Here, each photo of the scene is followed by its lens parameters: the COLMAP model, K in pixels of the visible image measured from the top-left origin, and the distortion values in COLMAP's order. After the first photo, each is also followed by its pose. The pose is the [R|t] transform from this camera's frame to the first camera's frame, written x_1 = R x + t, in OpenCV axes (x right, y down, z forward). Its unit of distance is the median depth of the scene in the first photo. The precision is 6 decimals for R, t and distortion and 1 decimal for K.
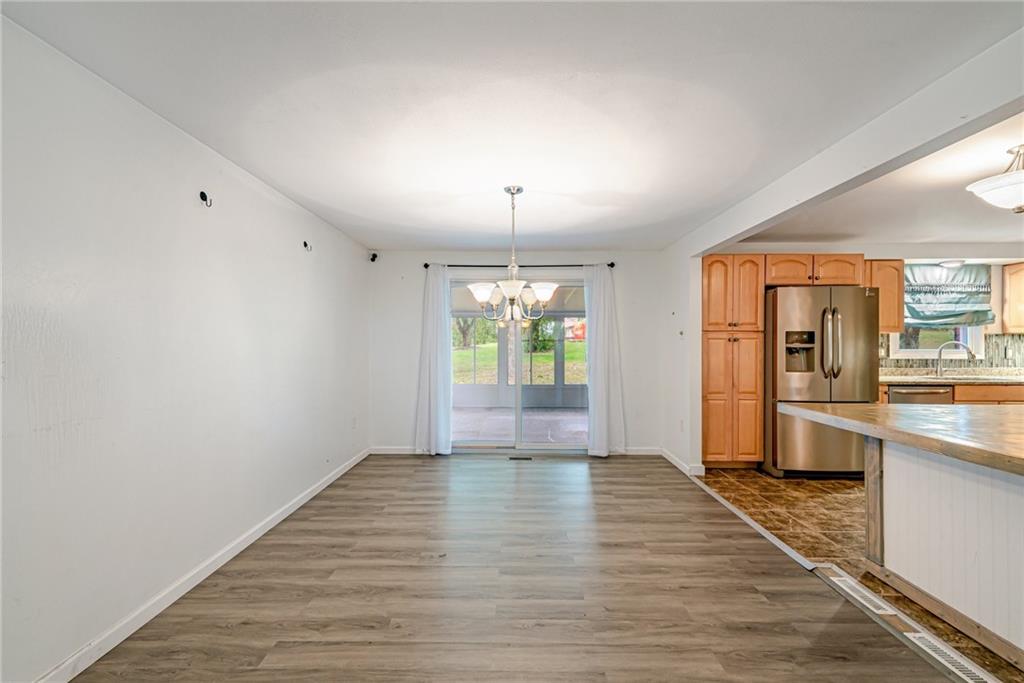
lens RADIAL K [[405.0, 0, 510.1], [0, 405.0, 342.6], [0, 0, 1]] dist [0.014965, -0.003844]
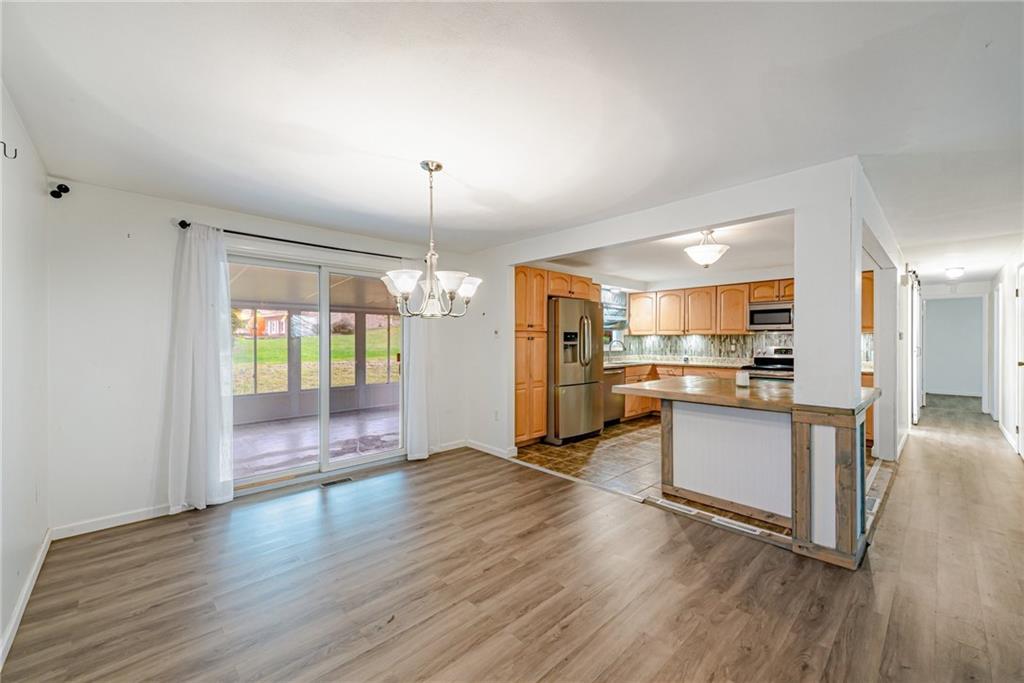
lens RADIAL K [[405.0, 0, 510.1], [0, 405.0, 342.6], [0, 0, 1]] dist [0.014965, -0.003844]
pose [[0.719044, -0.005286, 0.694944, -0.305117], [0.000626, 0.999976, 0.006958, -0.003036], [-0.694964, -0.004568, 0.719030, 0.165389]]
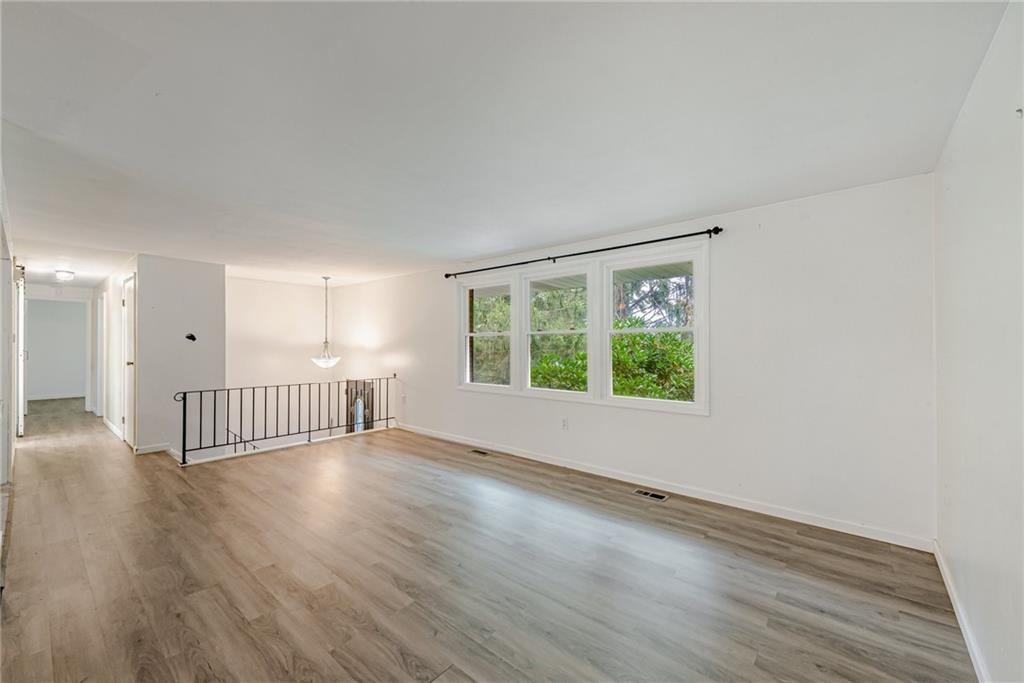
lens RADIAL K [[405.0, 0, 510.1], [0, 405.0, 342.6], [0, 0, 1]] dist [0.014965, -0.003844]
pose [[-0.764837, -0.000190, 0.644223, -0.307996], [-0.002863, 0.999991, -0.003105, -0.002224], [-0.644217, -0.004219, -0.764831, 0.212562]]
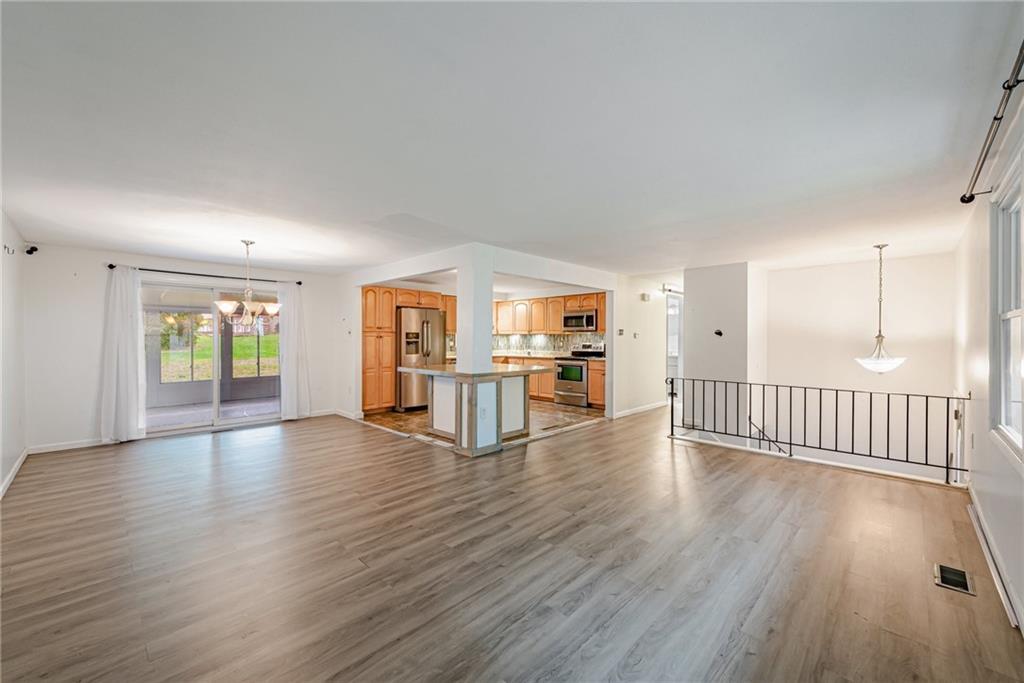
lens RADIAL K [[405.9, 0, 512.0], [0, 405.9, 342.7], [0, 0, 1]] dist [0.019623, -0.004684]
pose [[0.692949, -0.008182, 0.720941, -0.275126], [-0.000193, 0.999933, 0.011534, -0.002026], [-0.720987, -0.008131, 0.692901, -0.541184]]
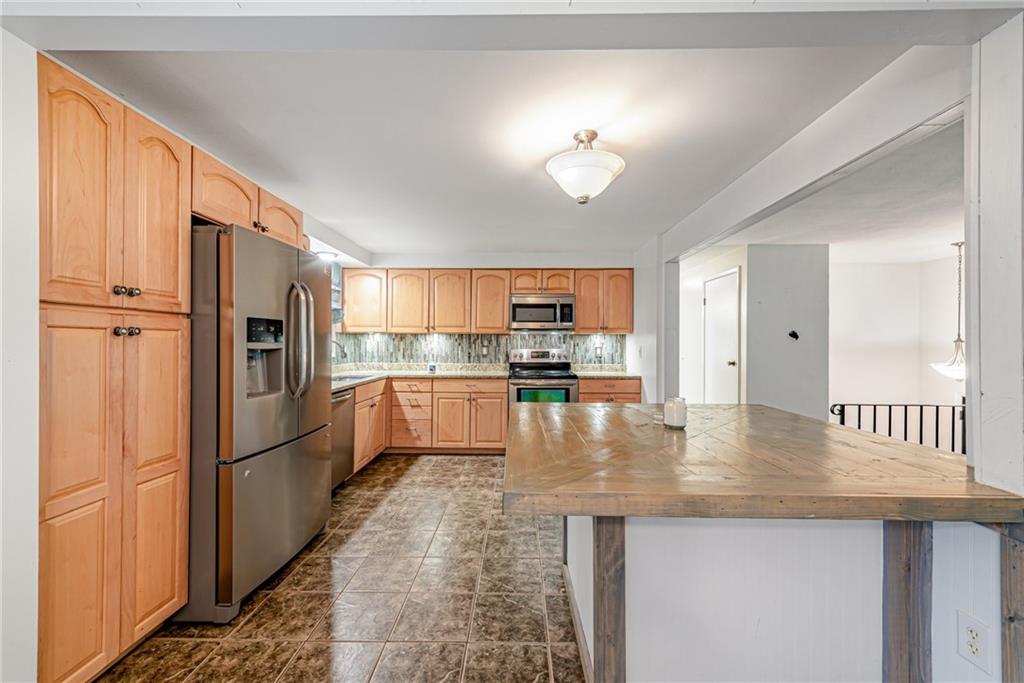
lens RADIAL K [[405.9, 0, 512.0], [0, 405.9, 342.7], [0, 0, 1]] dist [0.019623, -0.004684]
pose [[0.005837, -0.002046, 0.999981, 0.156894], [-0.004009, 0.999990, 0.002070, 0.001076], [-0.999975, -0.004021, 0.005828, 0.591610]]
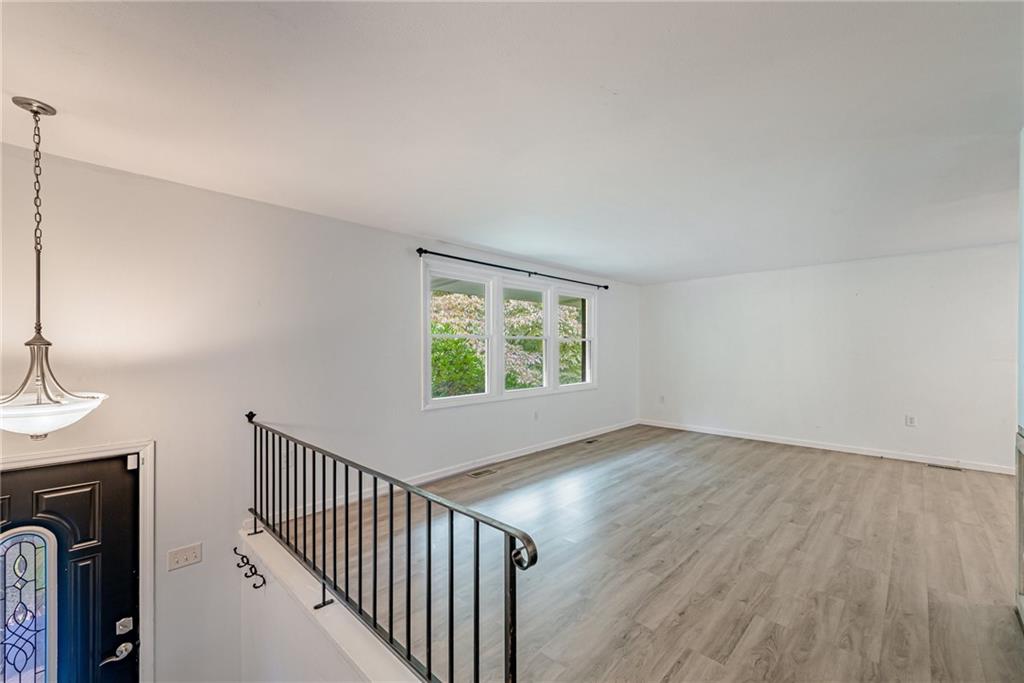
lens RADIAL K [[419.0, 0, 505.0], [0, 419.0, 352.4], [0, 0, 1]] dist [0.015938, -0.000183]
pose [[-0.694937, 0.004306, -0.719058, 1.149106], [-0.001474, 0.999971, 0.007413, 0.000869], [0.719069, 0.006211, -0.694911, 0.147048]]
